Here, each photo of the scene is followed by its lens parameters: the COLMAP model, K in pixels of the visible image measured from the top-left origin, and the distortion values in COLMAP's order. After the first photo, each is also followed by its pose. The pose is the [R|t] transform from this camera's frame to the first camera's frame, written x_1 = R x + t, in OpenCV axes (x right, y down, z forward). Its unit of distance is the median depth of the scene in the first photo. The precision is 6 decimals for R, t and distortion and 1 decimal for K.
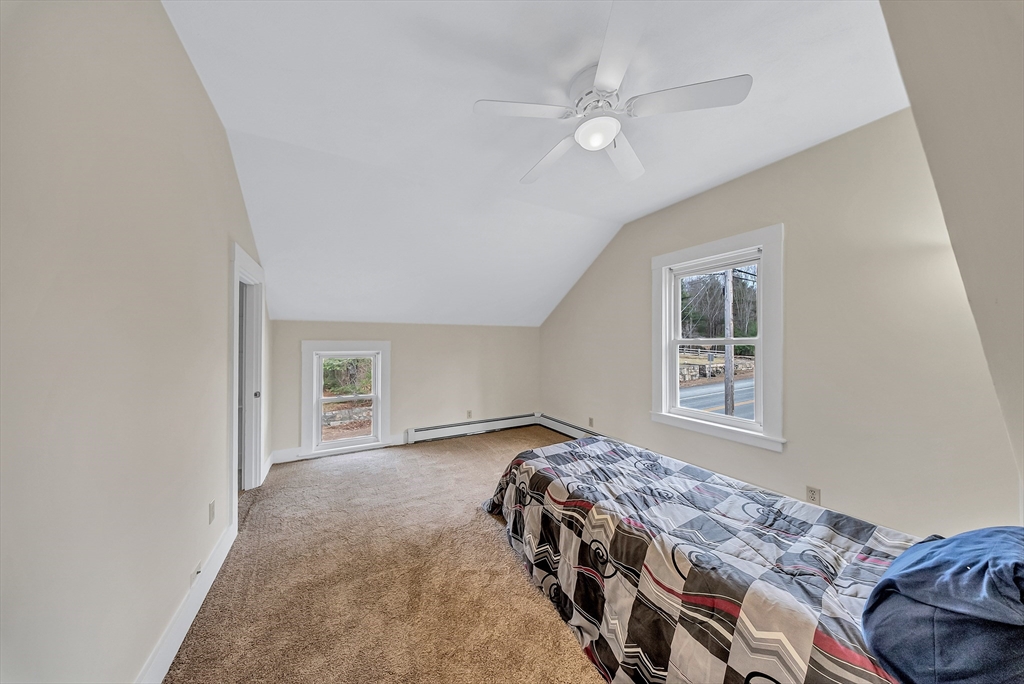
lens RADIAL K [[307.5, 0, 505.5], [0, 307.5, 340.2], [0, 0, 1]] dist [0.000302, -0.000041]
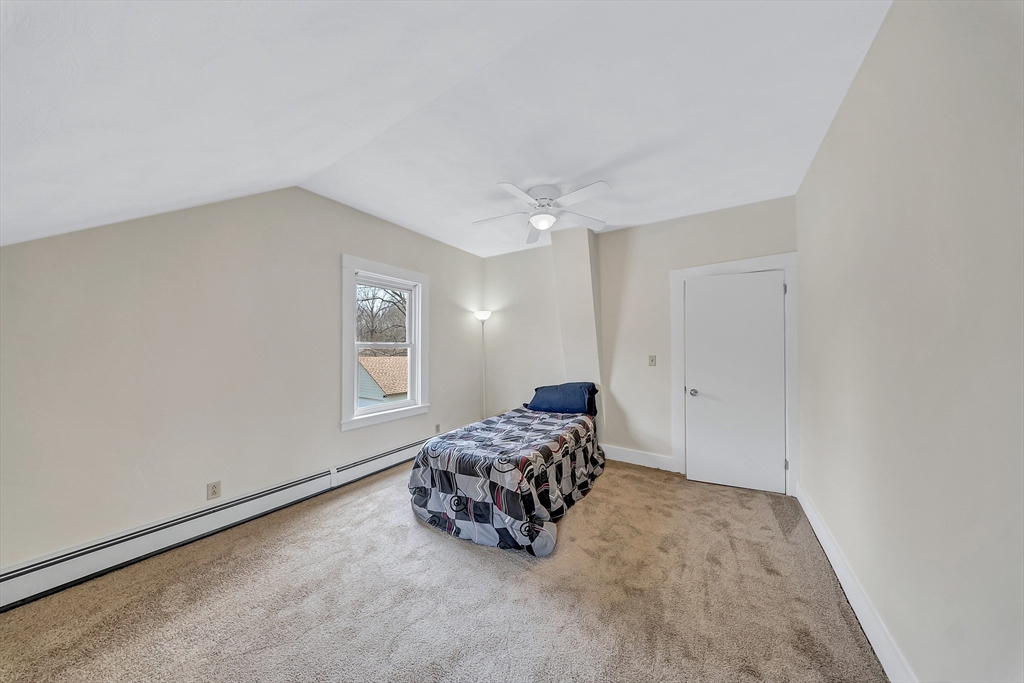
lens RADIAL K [[307.5, 0, 505.5], [0, 307.5, 339.7], [0, 0, 1]] dist [0.000302, -0.000041]
pose [[-0.441770, 0.017799, 0.896952, -0.707190], [-0.004986, 0.999739, -0.022295, 0.008298], [-0.897115, -0.014321, -0.441566, 1.236580]]
